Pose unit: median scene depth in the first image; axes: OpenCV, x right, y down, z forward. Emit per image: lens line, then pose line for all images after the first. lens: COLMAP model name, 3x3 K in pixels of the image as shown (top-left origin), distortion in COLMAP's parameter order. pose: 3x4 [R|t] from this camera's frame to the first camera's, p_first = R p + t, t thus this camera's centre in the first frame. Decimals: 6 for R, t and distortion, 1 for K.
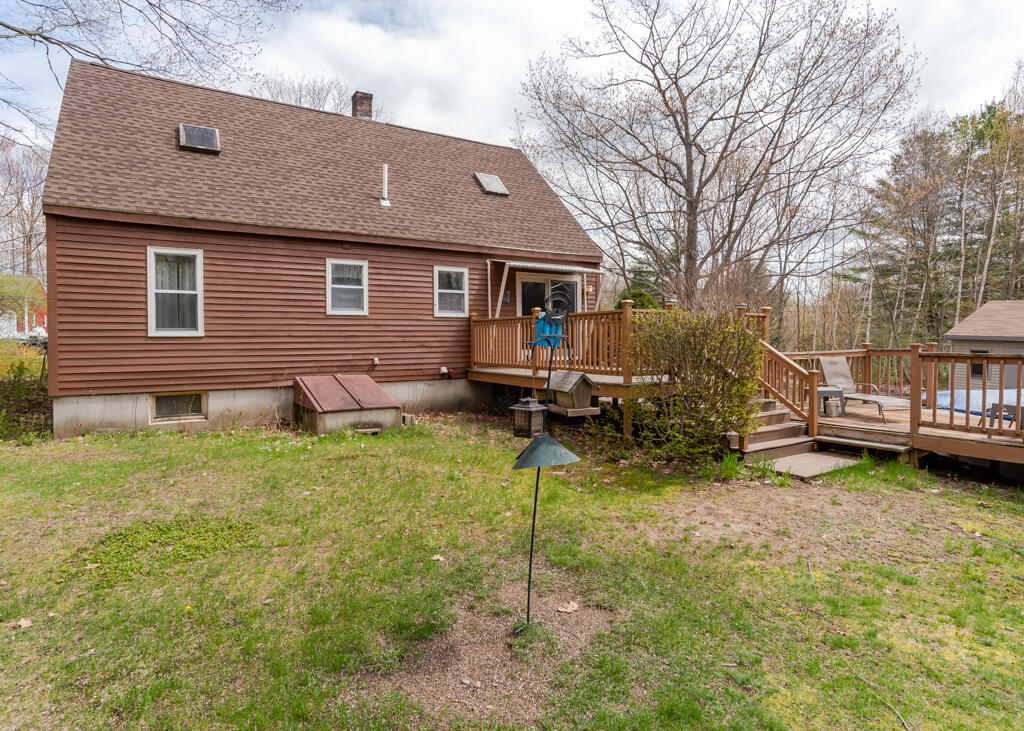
lens RADIAL K [[568.6, 0, 512.0], [0, 568.6, 365.5], [0, 0, 1]] dist [-0.042551, 0.024240]
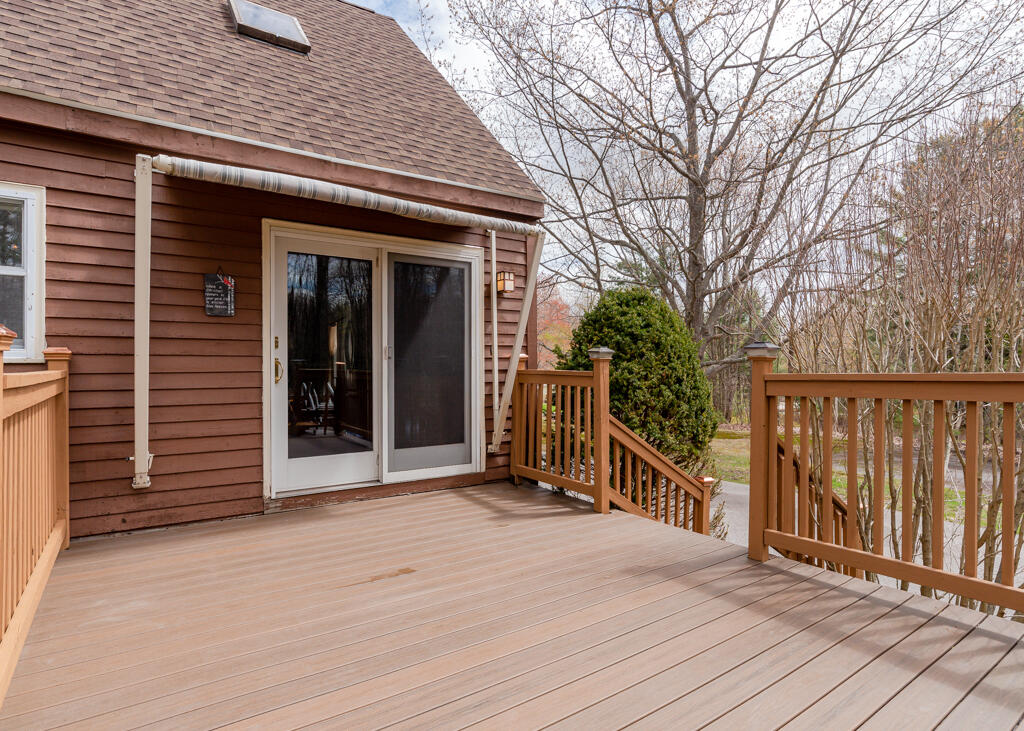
lens RADIAL K [[568.6, 0, 512.0], [0, 568.6, 365.5], [0, 0, 1]] dist [-0.042551, 0.024240]
pose [[0.998941, 0.011071, 0.044661, 0.068593], [-0.009053, 0.998940, -0.045139, -0.035676], [-0.045113, 0.044687, 0.997982, 0.349227]]
